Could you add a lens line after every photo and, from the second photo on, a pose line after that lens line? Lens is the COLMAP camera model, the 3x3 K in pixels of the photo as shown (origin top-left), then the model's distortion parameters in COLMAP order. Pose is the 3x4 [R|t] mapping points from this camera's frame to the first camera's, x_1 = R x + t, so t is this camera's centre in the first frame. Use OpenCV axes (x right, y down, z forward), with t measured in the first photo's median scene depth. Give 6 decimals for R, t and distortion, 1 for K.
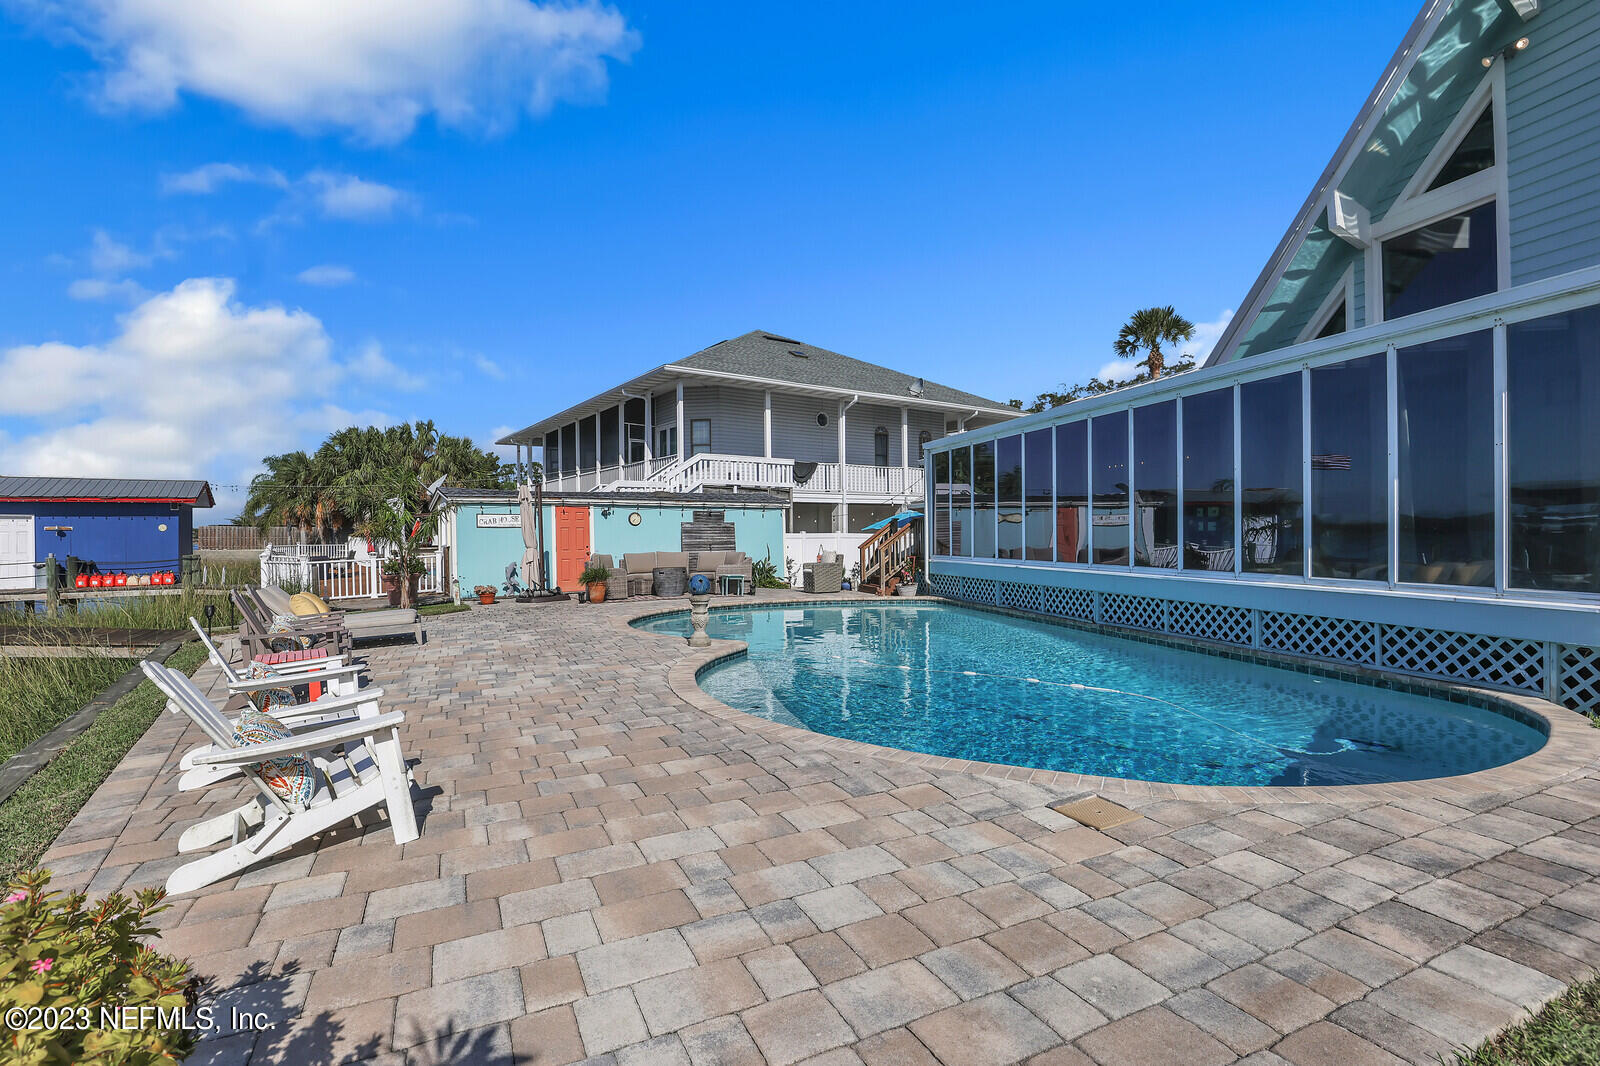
lens RADIAL K [[748.7, 0, 800.0], [0, 748.7, 533.0], [0, 0, 1]] dist [-0.020674, 0.000355]
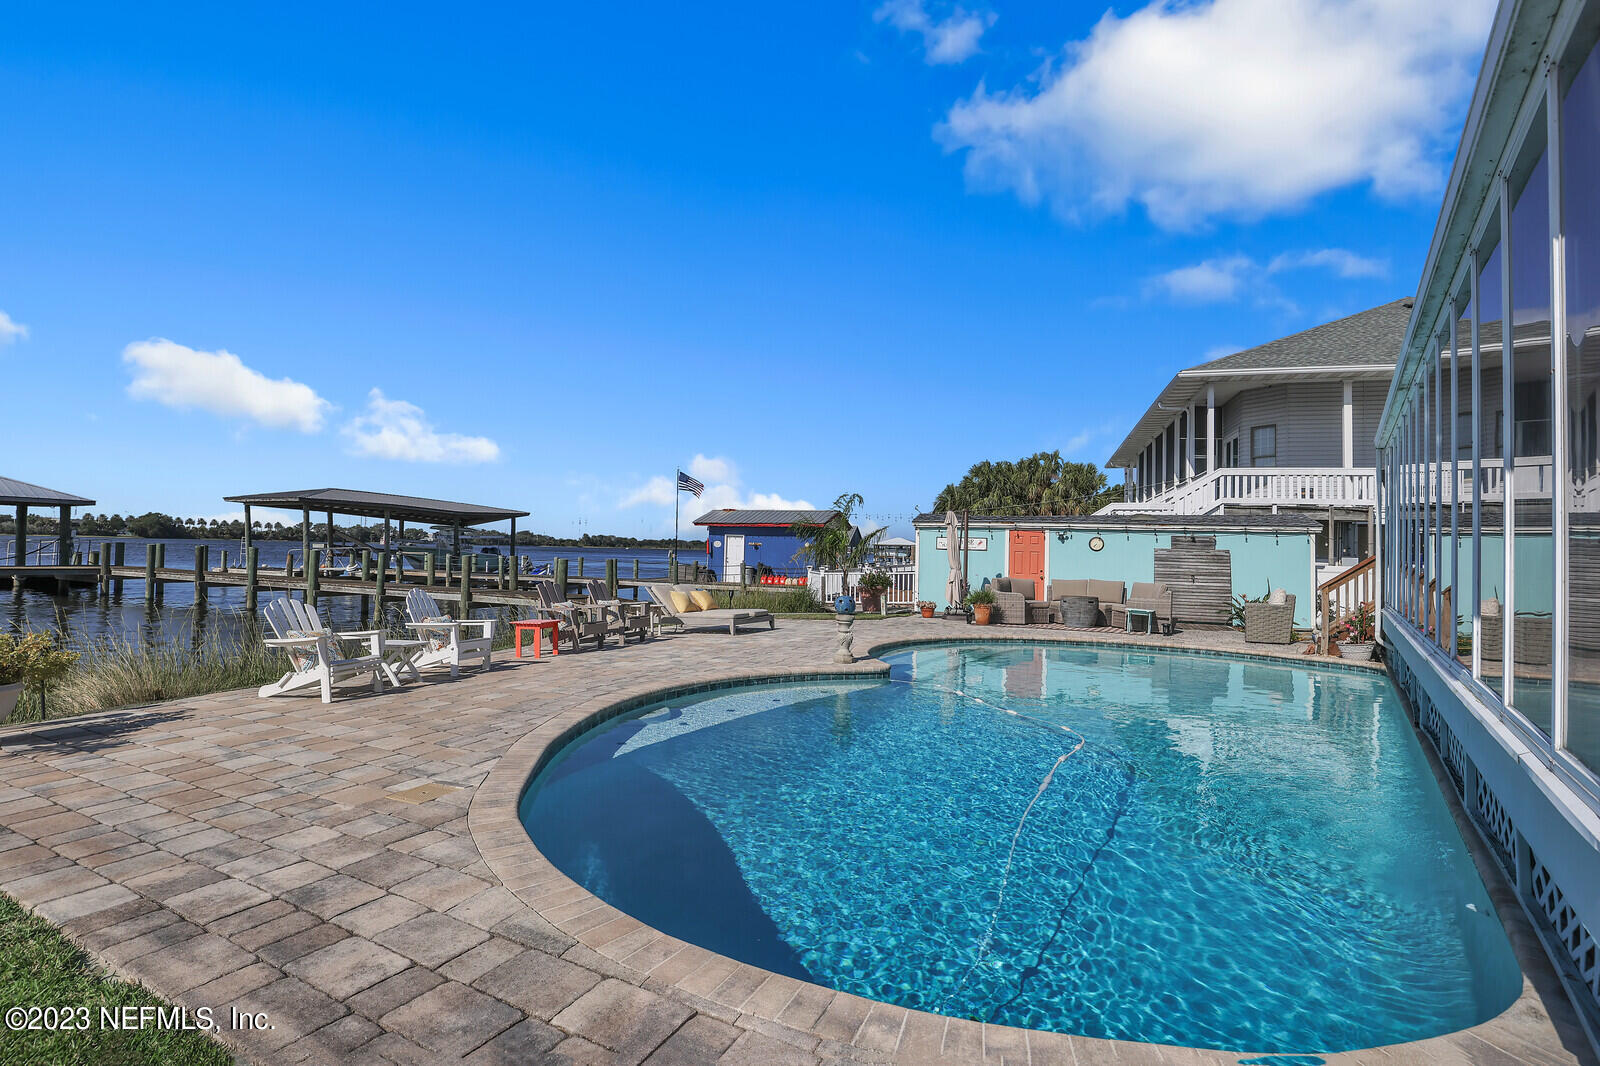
lens RADIAL K [[748.7, 0, 800.0], [0, 748.7, 533.0], [0, 0, 1]] dist [-0.020674, 0.000355]
pose [[0.608064, 0.003368, -0.793881, 0.249034], [-0.027991, 0.999460, -0.017199, -0.004921], [0.793394, 0.032680, 0.607830, 0.107423]]
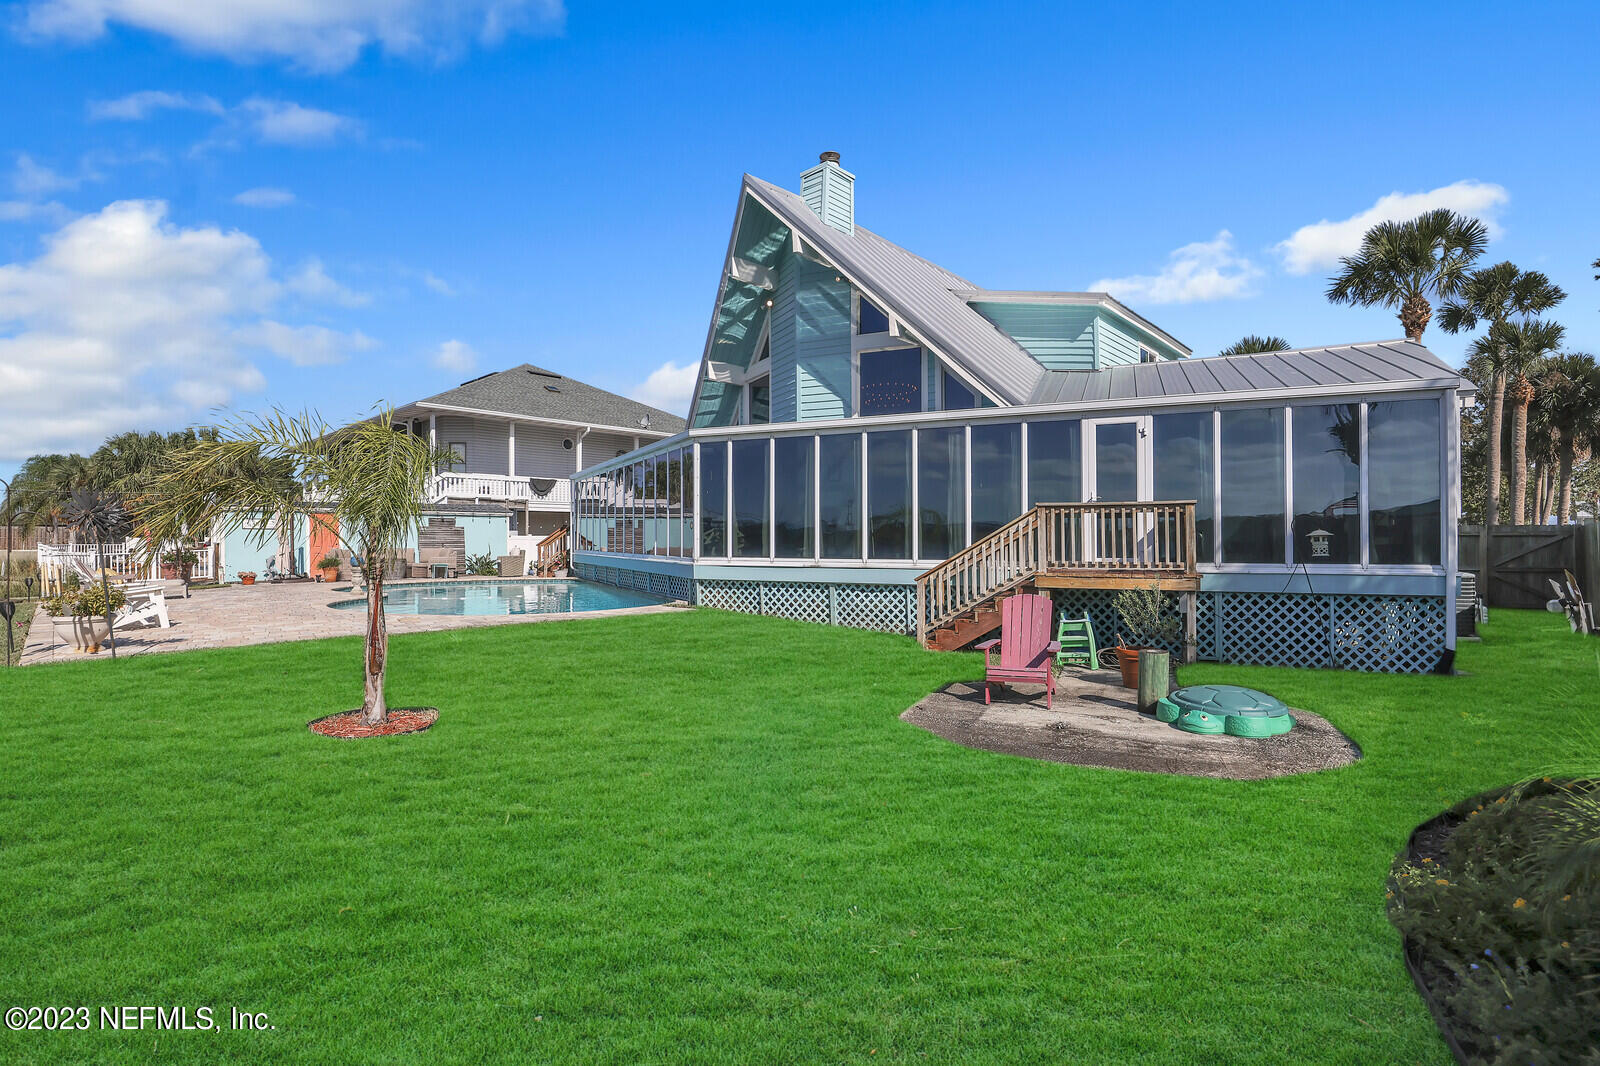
lens RADIAL K [[748.7, 0, 800.0], [0, 748.7, 533.0], [0, 0, 1]] dist [-0.020674, 0.000355]
pose [[0.980264, 0.005998, 0.197602, 0.209716], [-0.004619, 0.999962, -0.007438, 0.003301], [-0.197639, 0.006378, 0.980254, -0.365151]]
